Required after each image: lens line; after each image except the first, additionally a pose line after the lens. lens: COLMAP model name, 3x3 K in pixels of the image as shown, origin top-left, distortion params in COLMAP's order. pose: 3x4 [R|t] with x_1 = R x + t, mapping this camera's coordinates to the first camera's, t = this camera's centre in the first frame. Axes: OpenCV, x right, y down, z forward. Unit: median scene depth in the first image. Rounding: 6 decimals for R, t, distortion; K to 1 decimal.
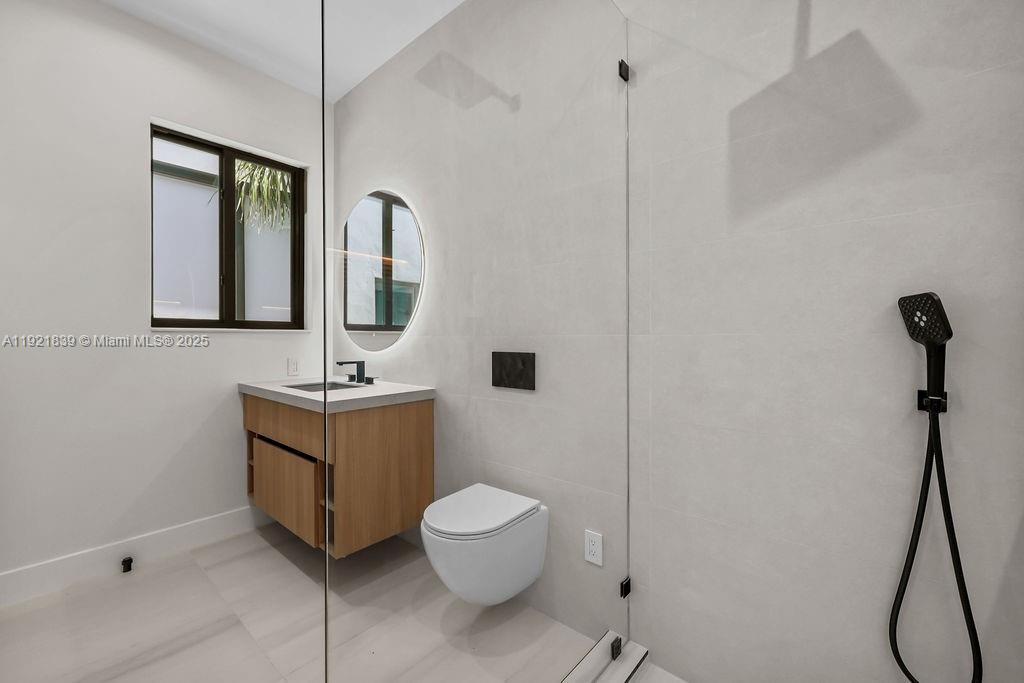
lens RADIAL K [[413.2, 0, 512.0], [0, 413.2, 341.5], [0, 0, 1]] dist [-0.000463, -0.000052]
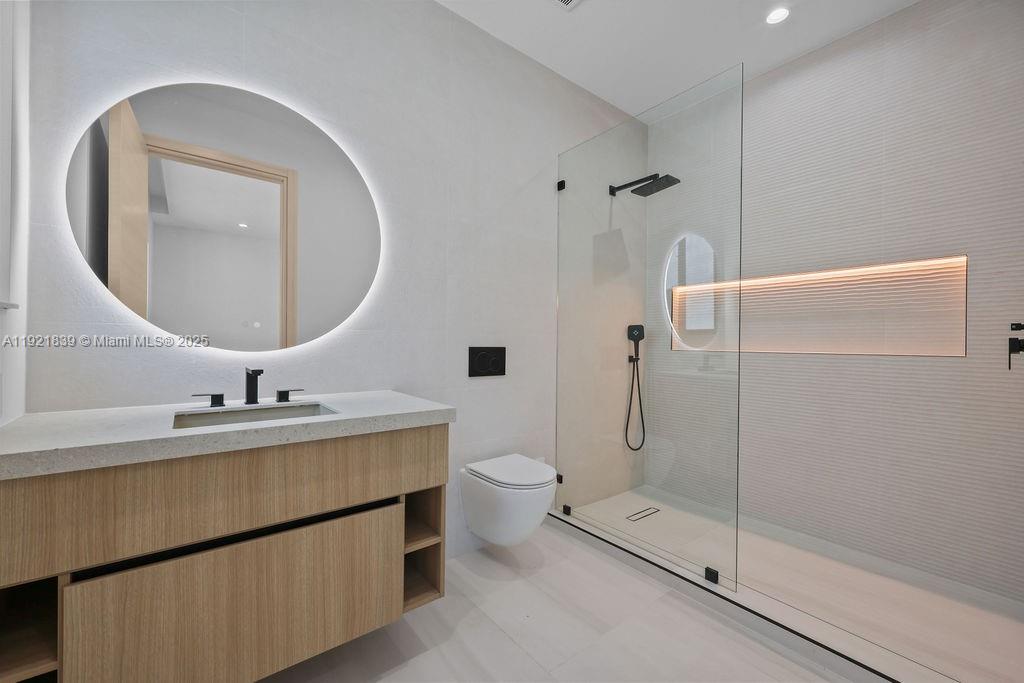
lens RADIAL K [[413.2, 0, 512.0], [0, 413.2, 341.5], [0, 0, 1]] dist [-0.000463, -0.000052]
pose [[0.192931, -0.001413, 0.981211, -1.262851], [-0.009380, 0.999951, 0.003284, 0.004589], [-0.981168, -0.009838, 0.192908, 0.726748]]
